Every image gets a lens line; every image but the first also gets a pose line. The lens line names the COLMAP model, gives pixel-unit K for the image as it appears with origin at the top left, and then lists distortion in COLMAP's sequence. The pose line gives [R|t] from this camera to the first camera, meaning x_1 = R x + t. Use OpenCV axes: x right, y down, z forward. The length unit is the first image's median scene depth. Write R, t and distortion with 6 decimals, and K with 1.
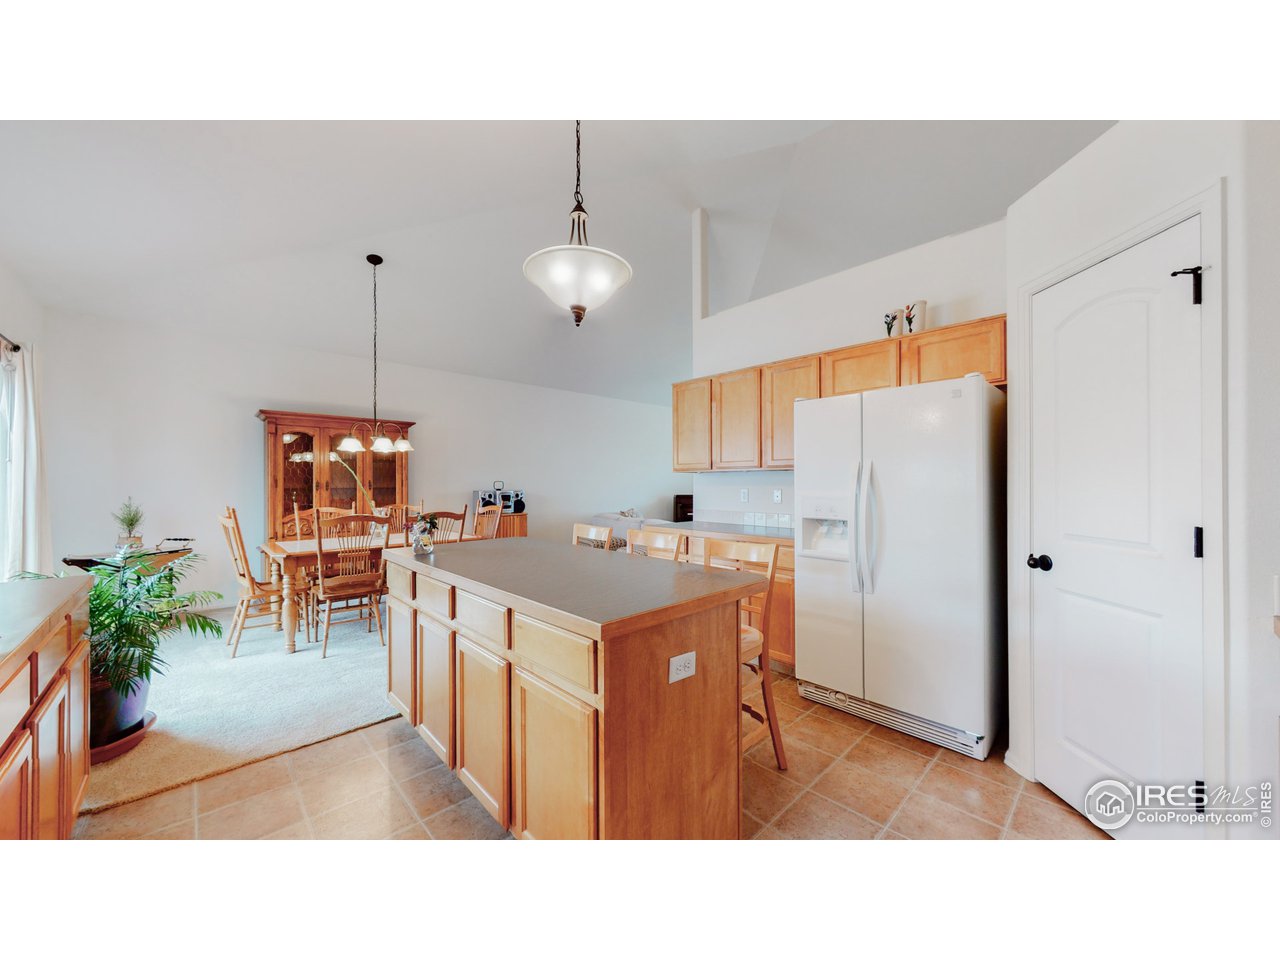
lens RADIAL K [[467.7, 0, 639.2], [0, 467.7, 482.5], [0, 0, 1]] dist [0.001575, 0.000113]
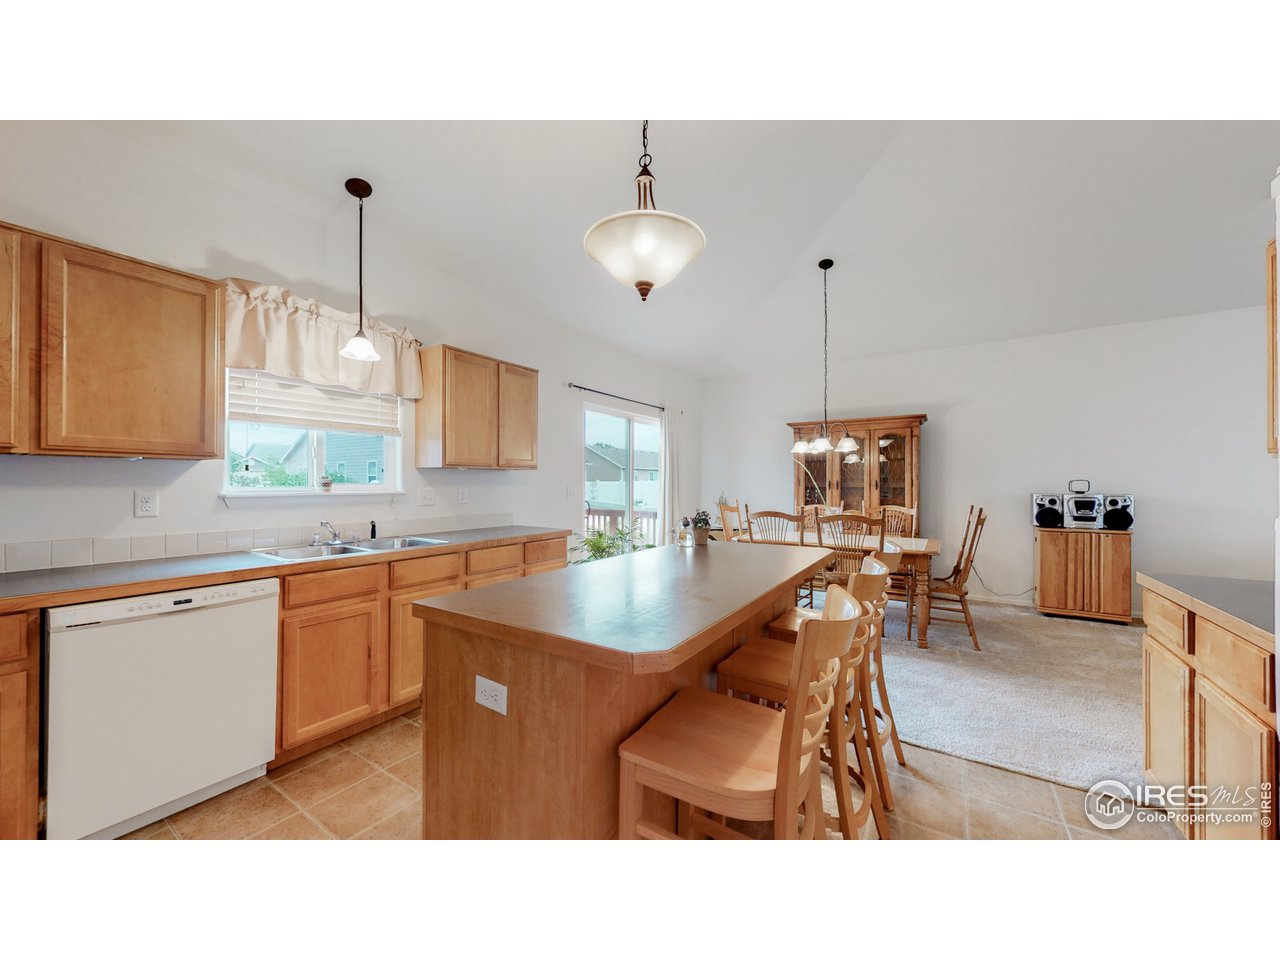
lens RADIAL K [[467.7, 0, 639.2], [0, 467.7, 482.5], [0, 0, 1]] dist [0.001575, 0.000113]
pose [[0.216157, -0.000937, -0.976358, 0.380040], [0.000113, 1.000000, -0.000935, 0.002772], [0.976359, 0.000092, 0.216157, 0.416428]]
